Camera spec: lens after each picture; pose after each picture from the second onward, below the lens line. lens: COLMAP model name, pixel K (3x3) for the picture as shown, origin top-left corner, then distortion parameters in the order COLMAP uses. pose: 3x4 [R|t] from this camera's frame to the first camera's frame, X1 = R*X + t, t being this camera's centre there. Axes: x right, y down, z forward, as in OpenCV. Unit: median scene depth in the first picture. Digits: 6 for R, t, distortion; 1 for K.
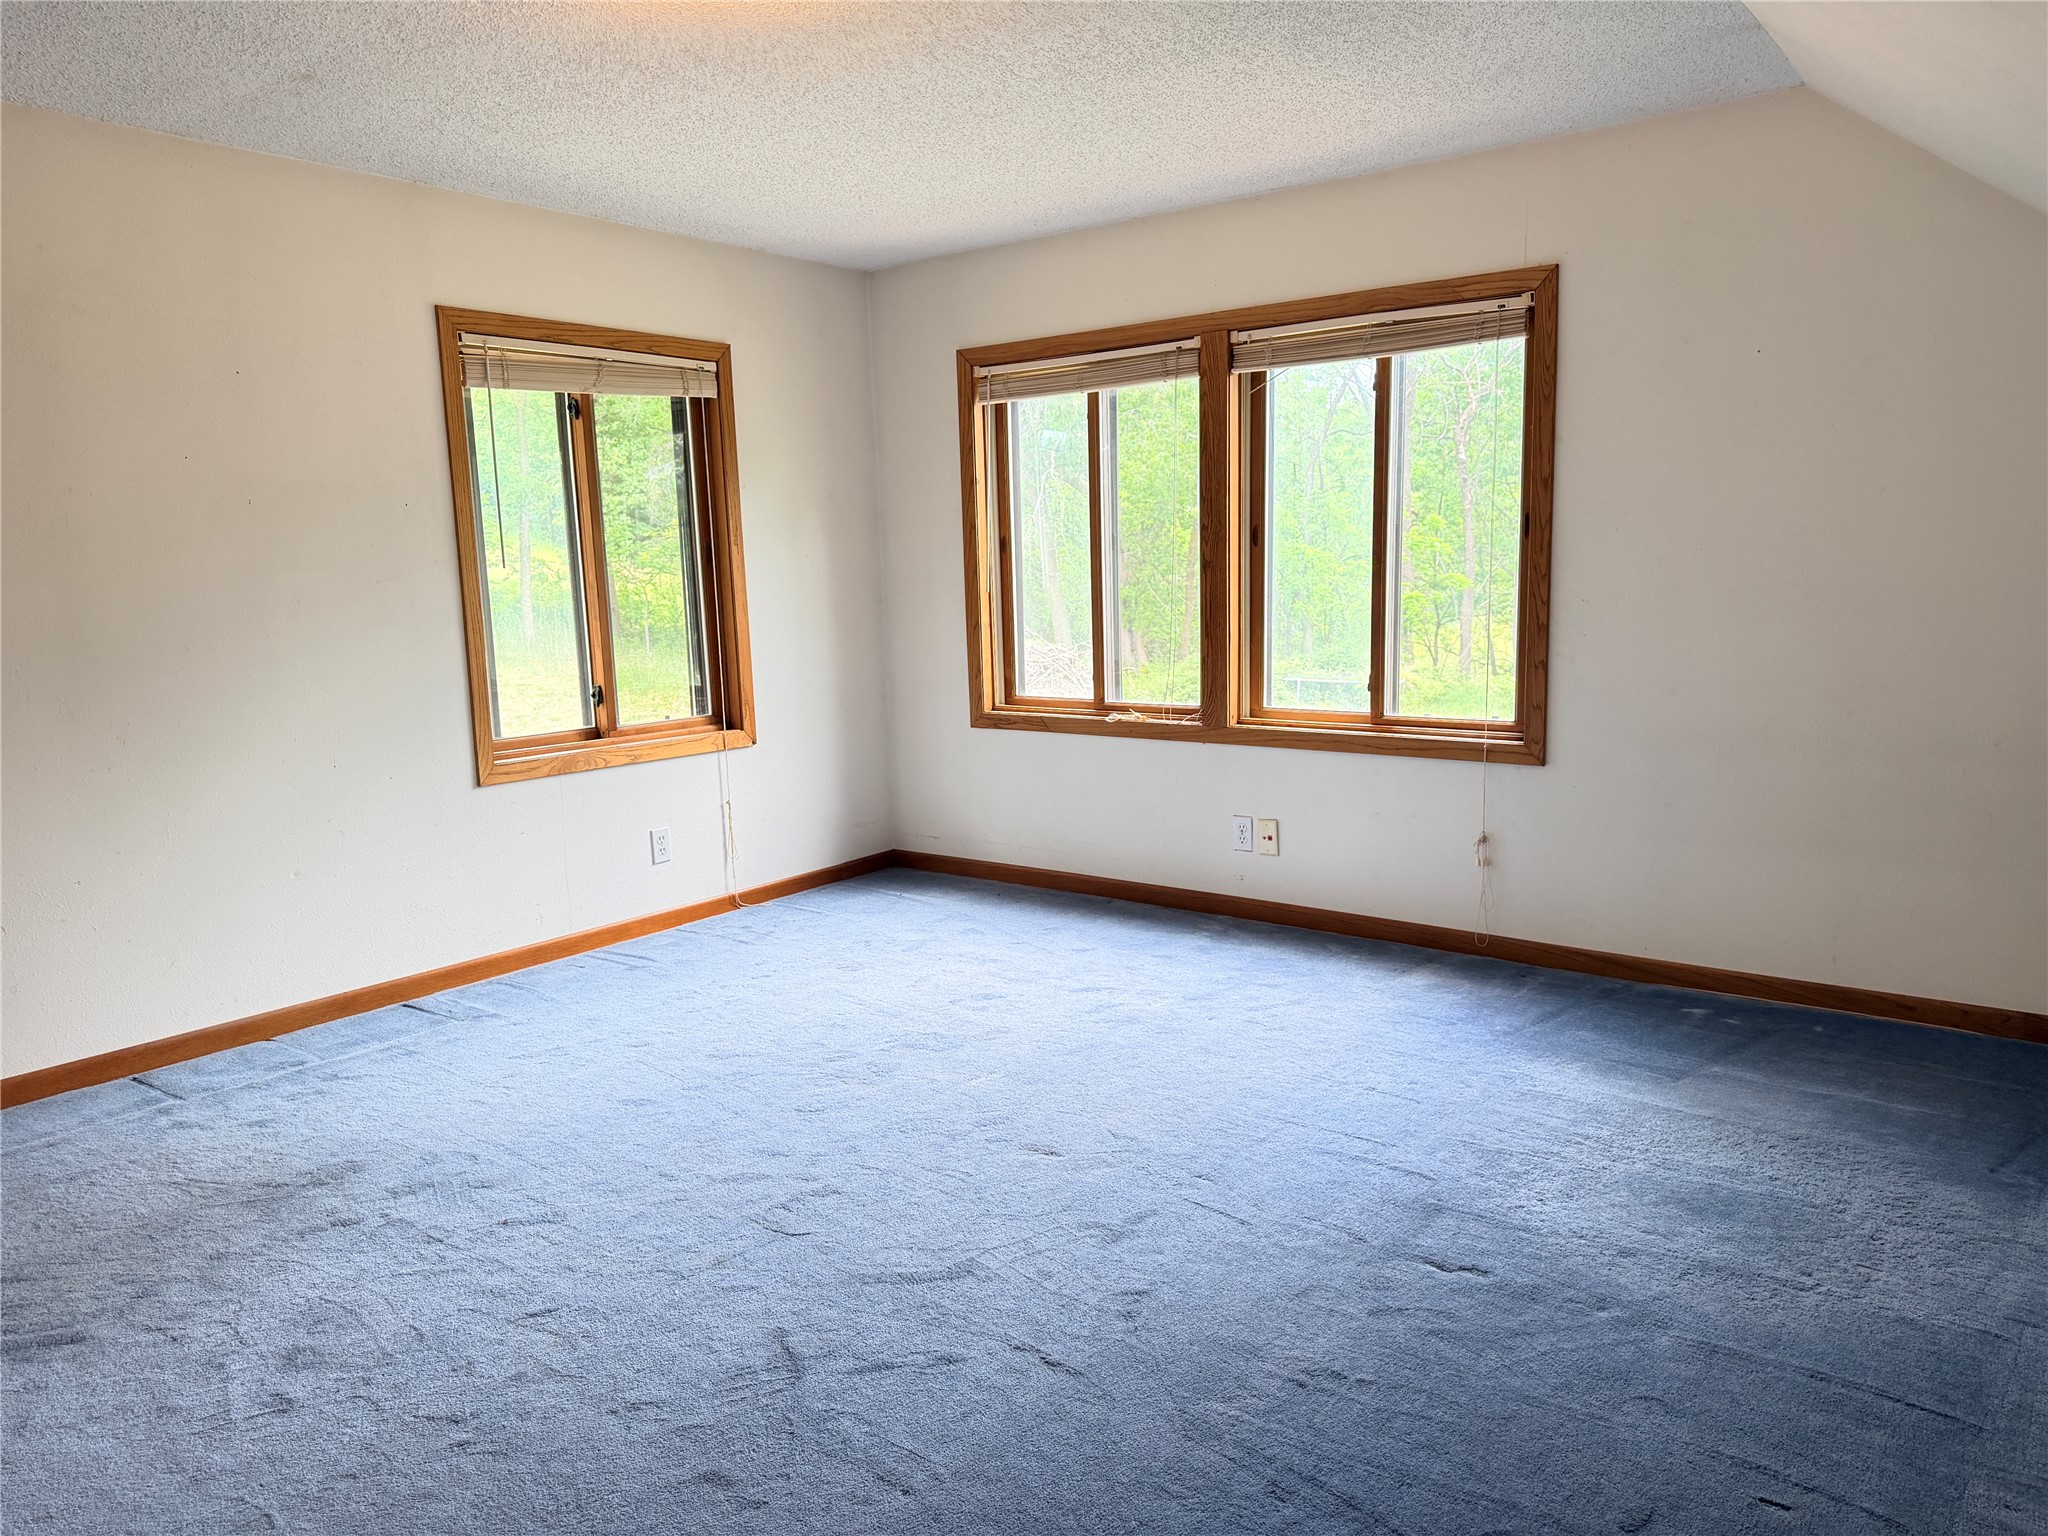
lens RADIAL K [[1440.7, 0, 1024.7], [0, 1440.7, 781.0], [0, 0, 1]] dist [0.073061, -0.078874]
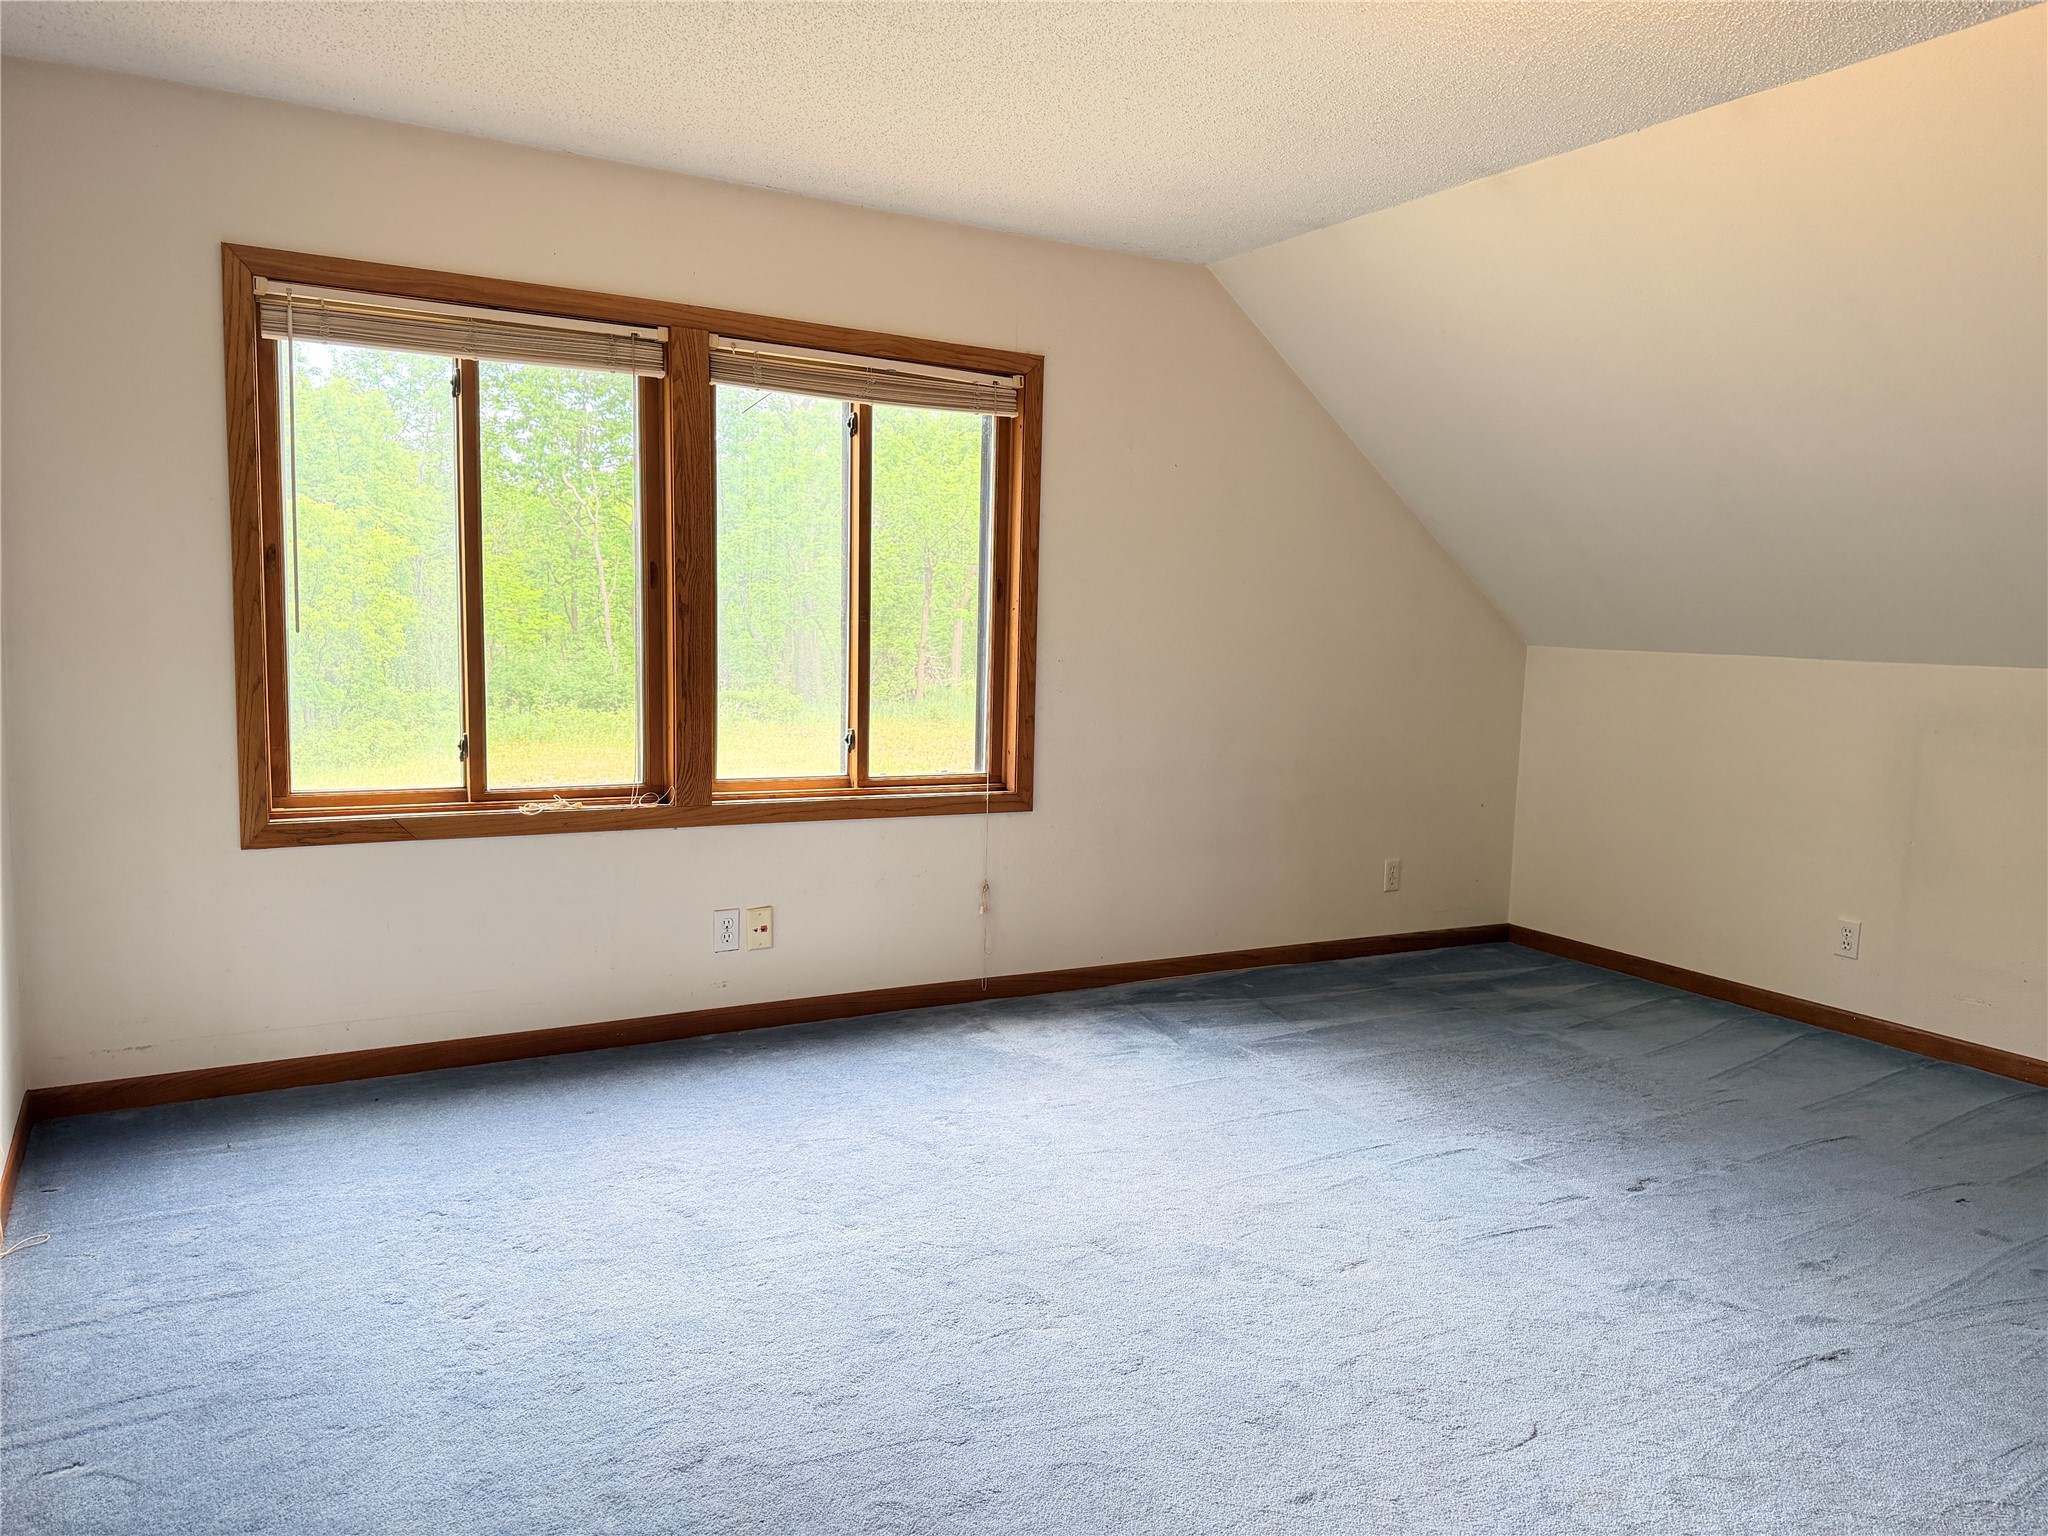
lens RADIAL K [[1440.7, 0, 1028.8], [0, 1440.7, 762.5], [0, 0, 1]] dist [0.073061, -0.078874]
pose [[0.374055, -0.057892, 0.925598, -0.571818], [0.104696, 0.994306, 0.019880, -0.060656], [-0.921478, 0.089470, 0.377986, 0.529447]]
